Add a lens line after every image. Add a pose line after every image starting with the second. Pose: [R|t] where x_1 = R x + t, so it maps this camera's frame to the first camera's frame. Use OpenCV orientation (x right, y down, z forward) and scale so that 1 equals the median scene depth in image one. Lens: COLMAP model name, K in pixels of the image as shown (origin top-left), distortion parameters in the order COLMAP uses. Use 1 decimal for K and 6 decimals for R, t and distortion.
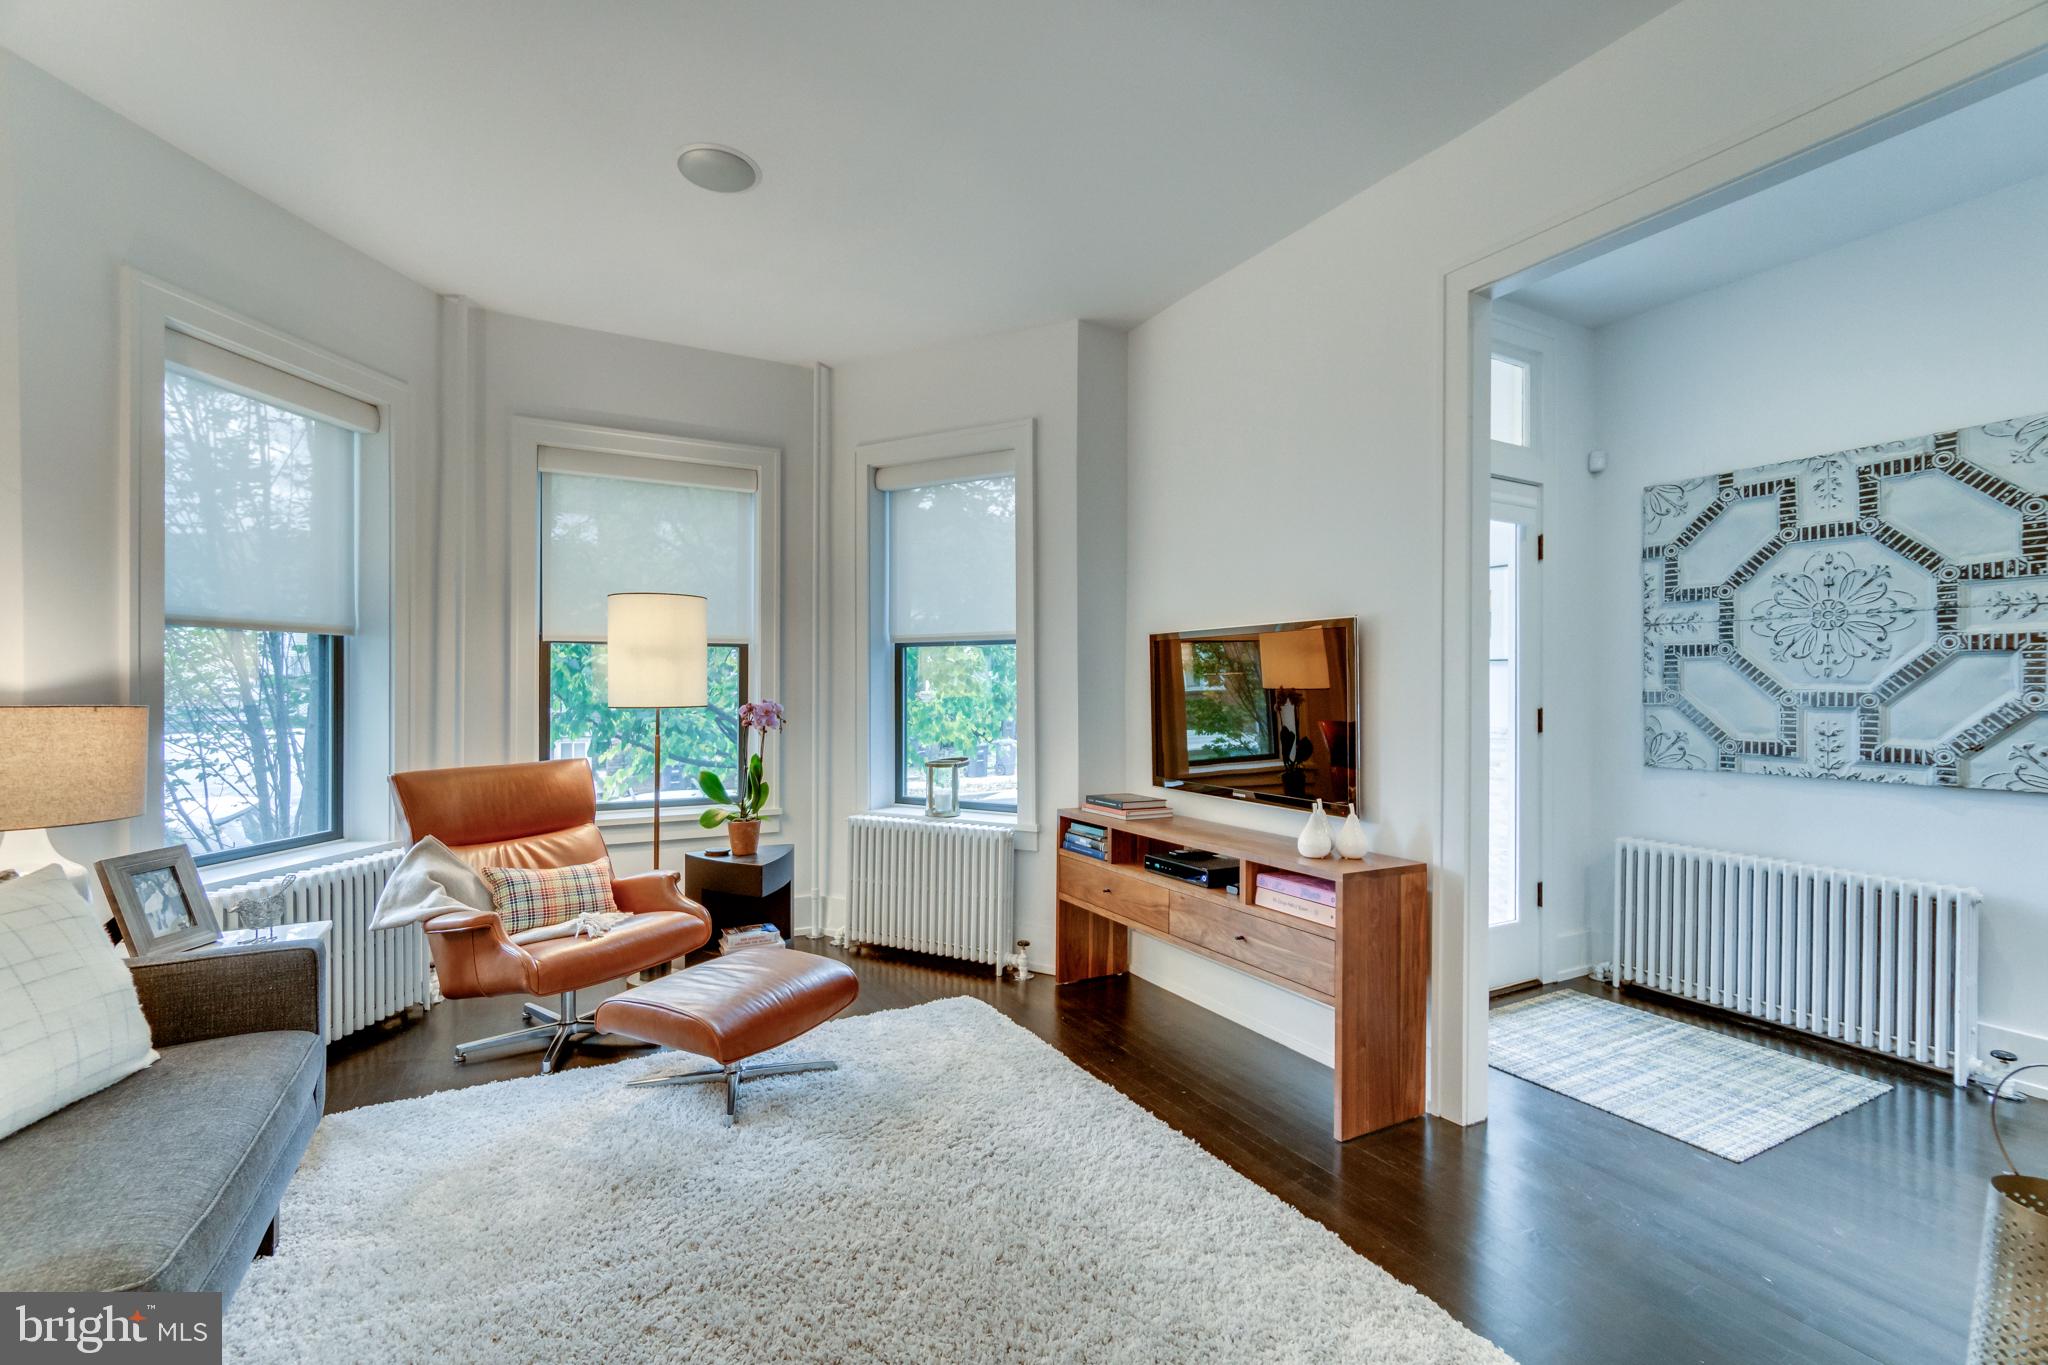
lens RADIAL K [[899.2, 0, 1017.7], [0, 899.2, 677.4], [0, 0, 1]] dist [-0.003746, 0.012676]
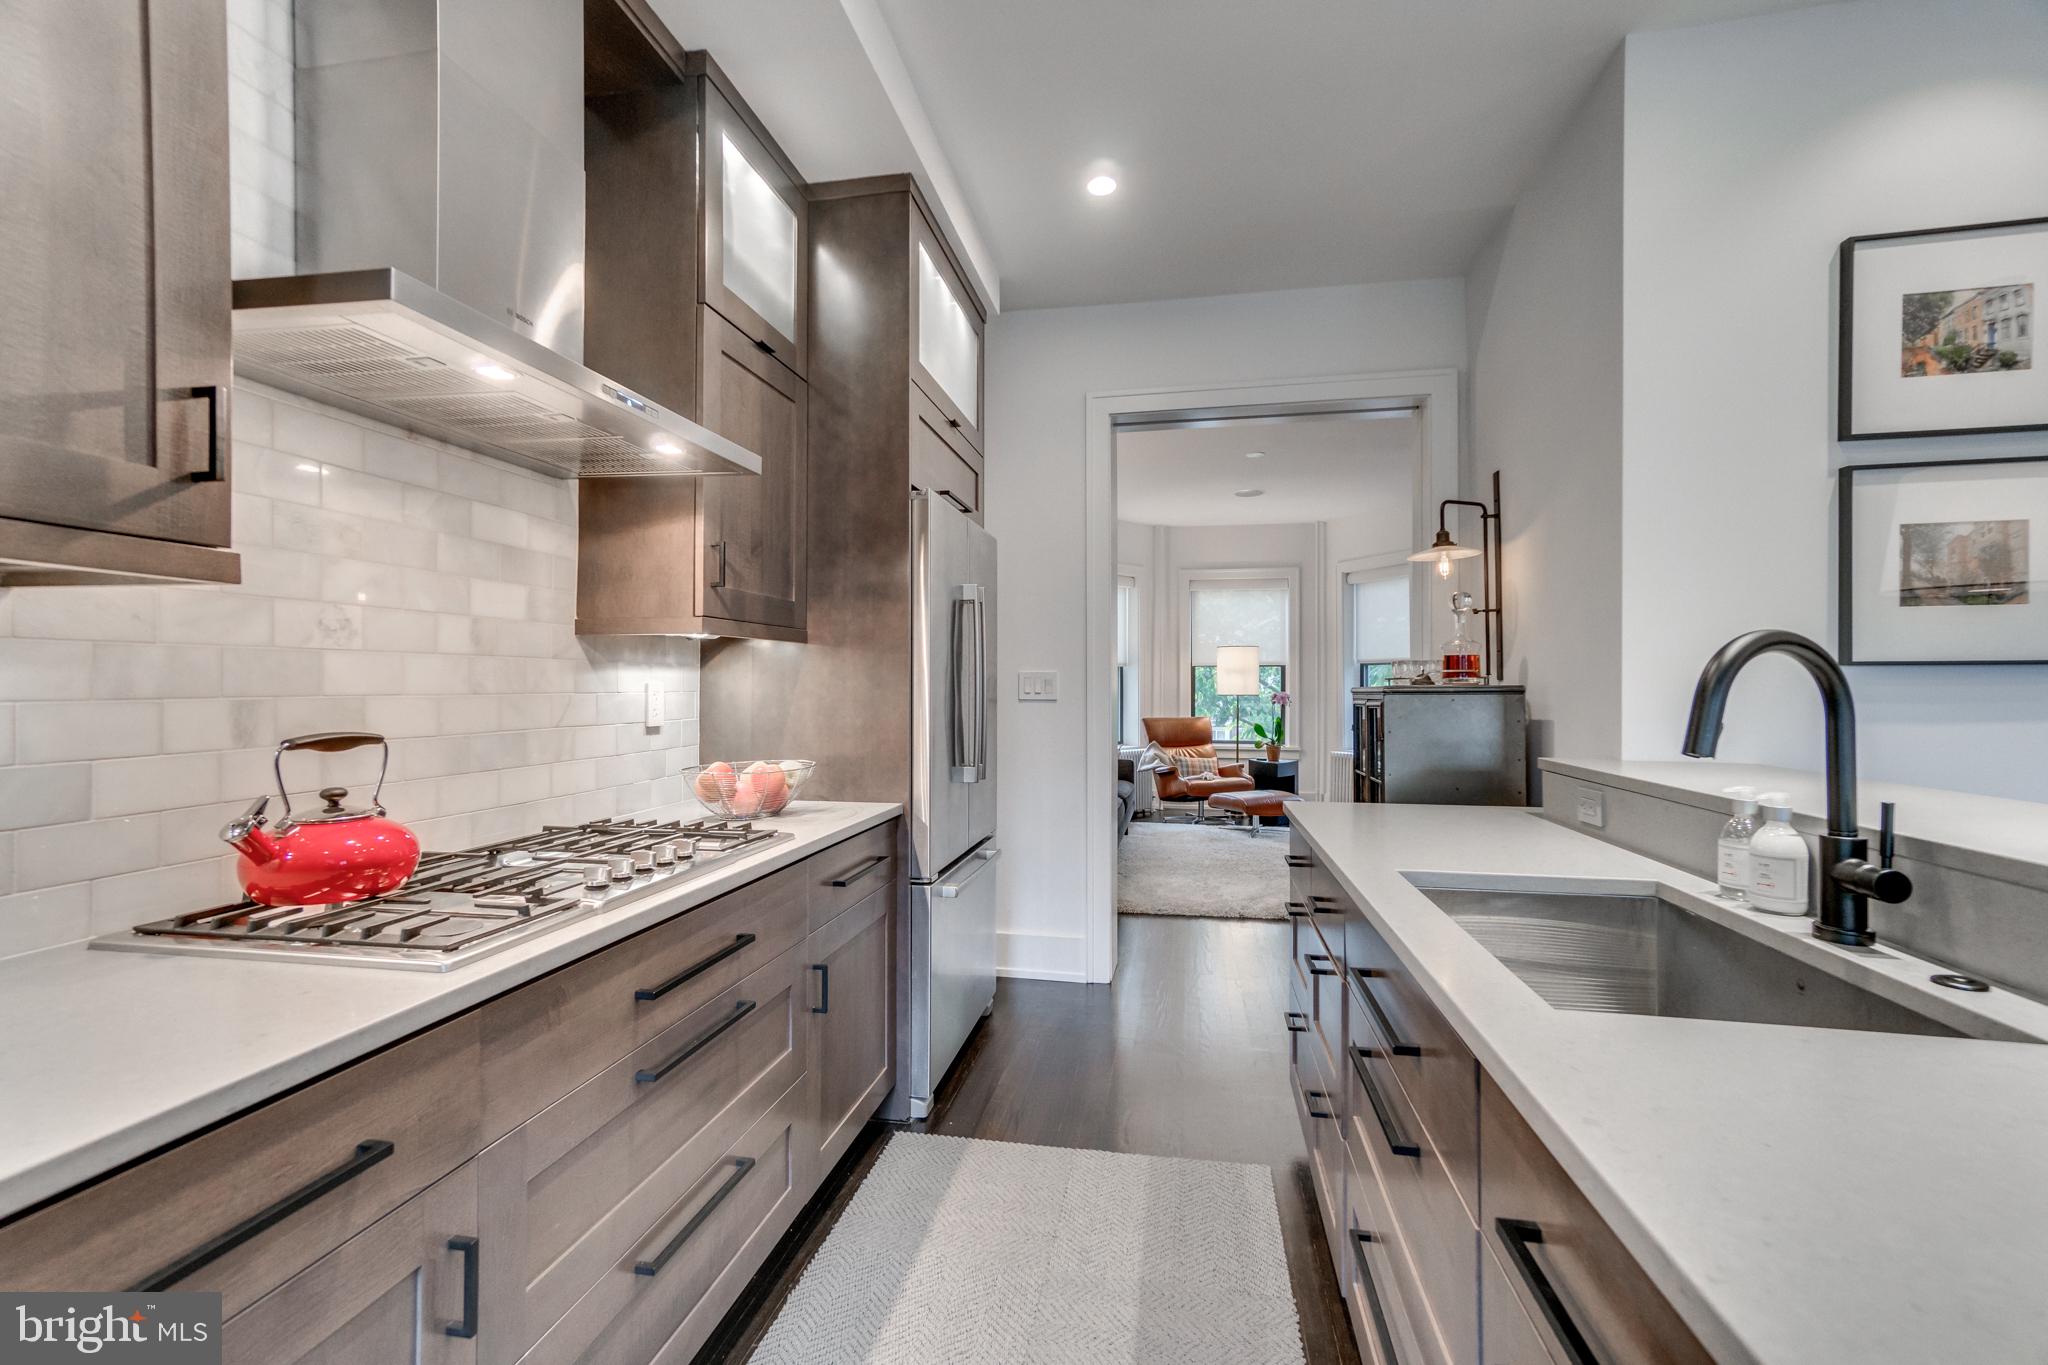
lens RADIAL K [[899.2, 0, 1017.7], [0, 899.2, 677.4], [0, 0, 1]] dist [-0.003746, 0.012676]
pose [[0.775795, -0.003369, -0.630976, 0.607716], [0.001279, 0.999992, -0.003767, -0.001983], [0.630984, 0.002115, 0.775793, -1.123543]]
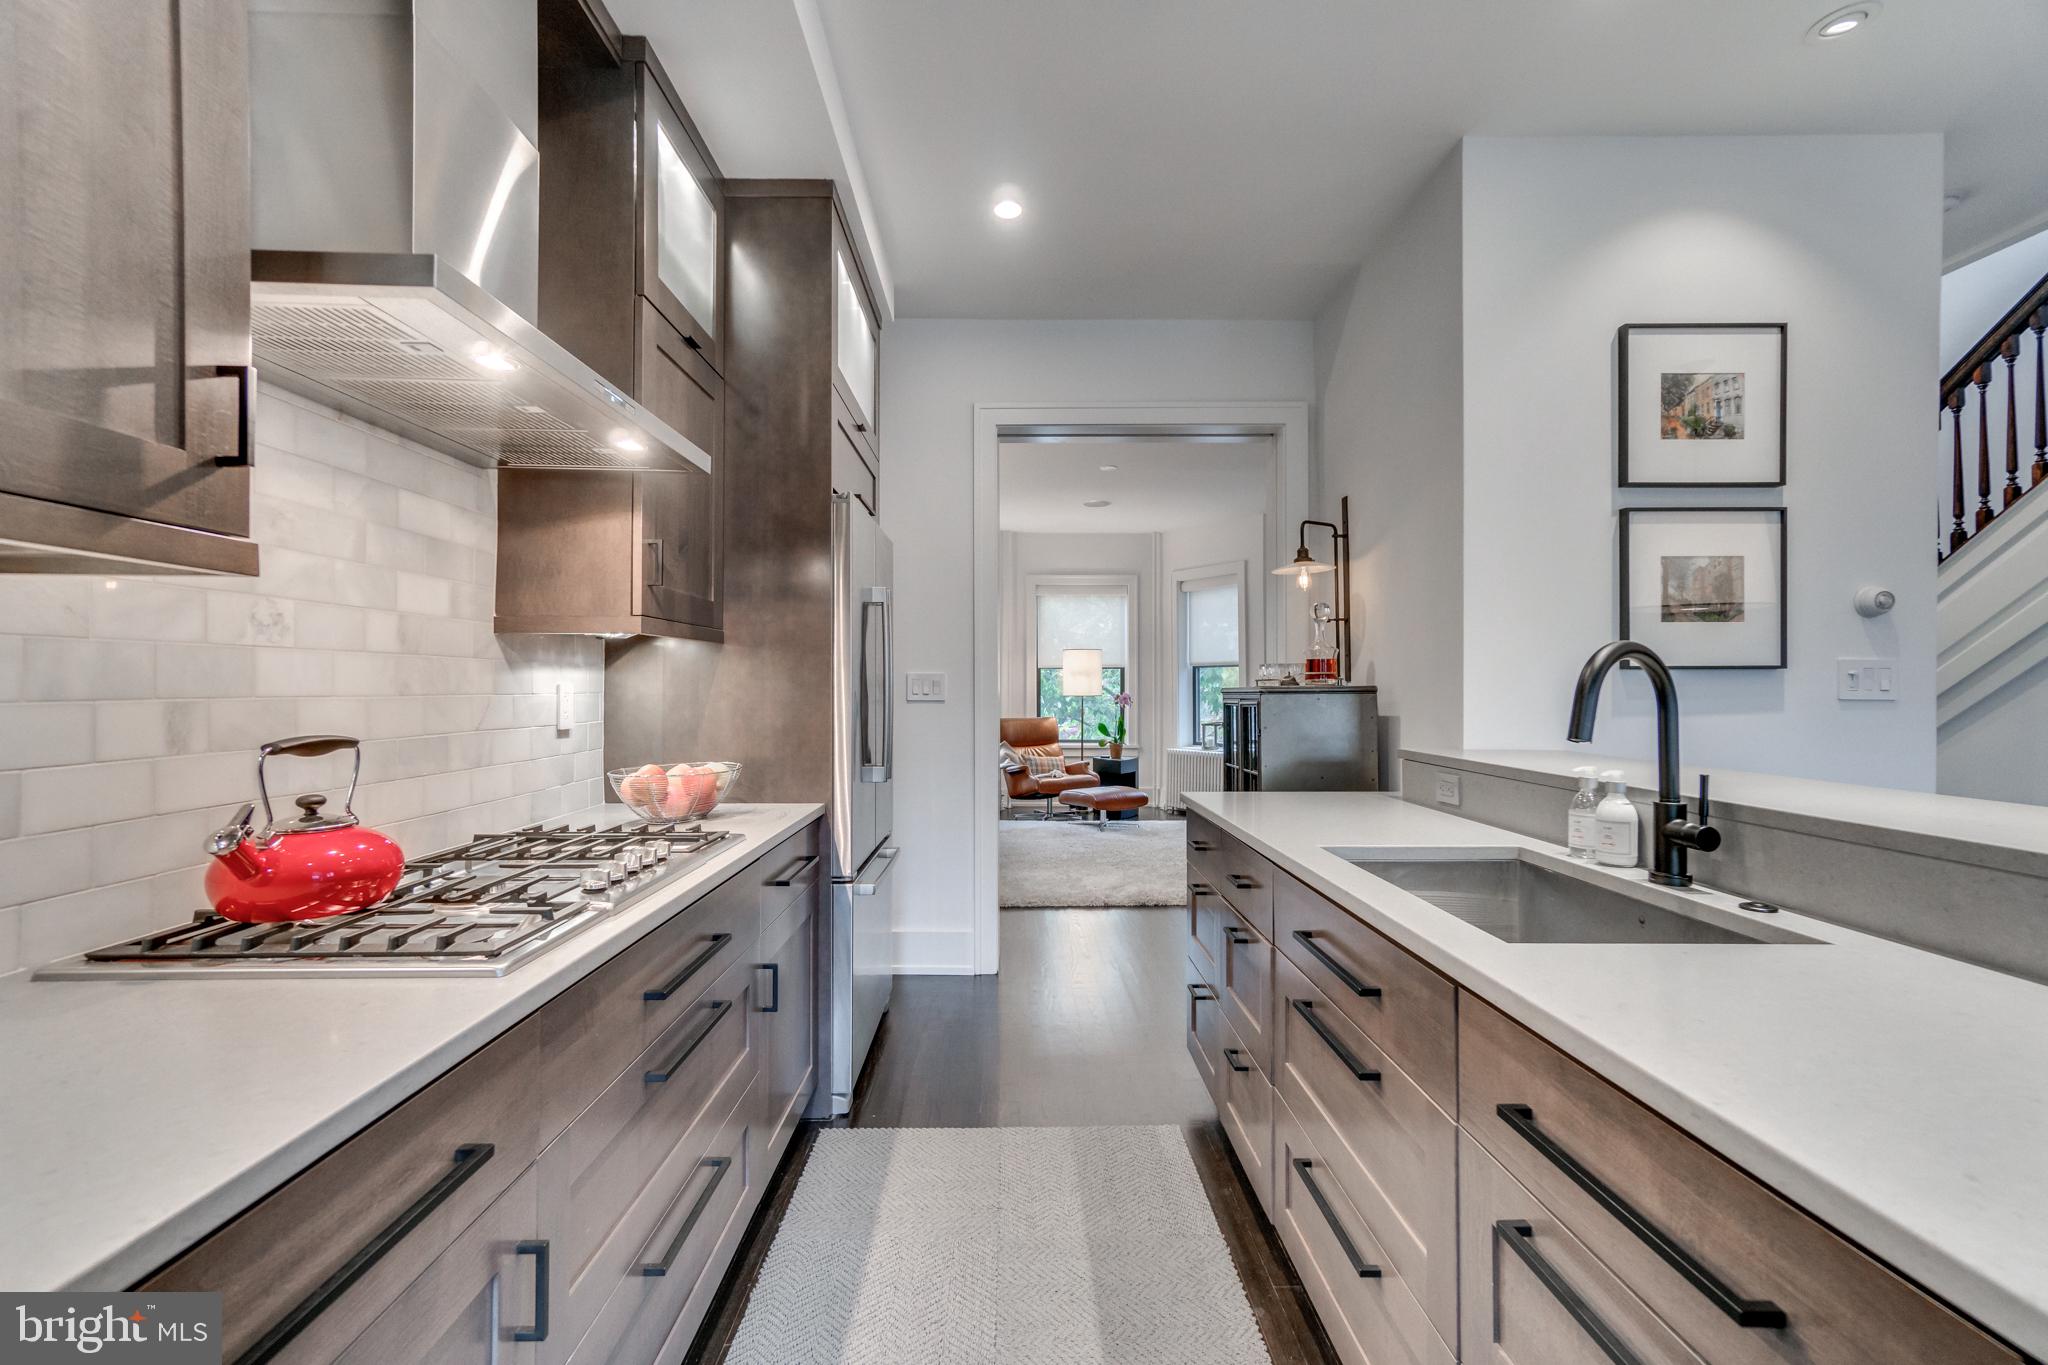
lens RADIAL K [[899.2, 0, 1017.7], [0, 899.2, 677.4], [0, 0, 1]] dist [-0.003746, 0.012676]
pose [[0.885892, -0.003646, -0.463878, 0.555757], [0.001119, 0.999983, -0.005723, -0.001219], [0.463891, 0.004551, 0.885881, -1.195671]]
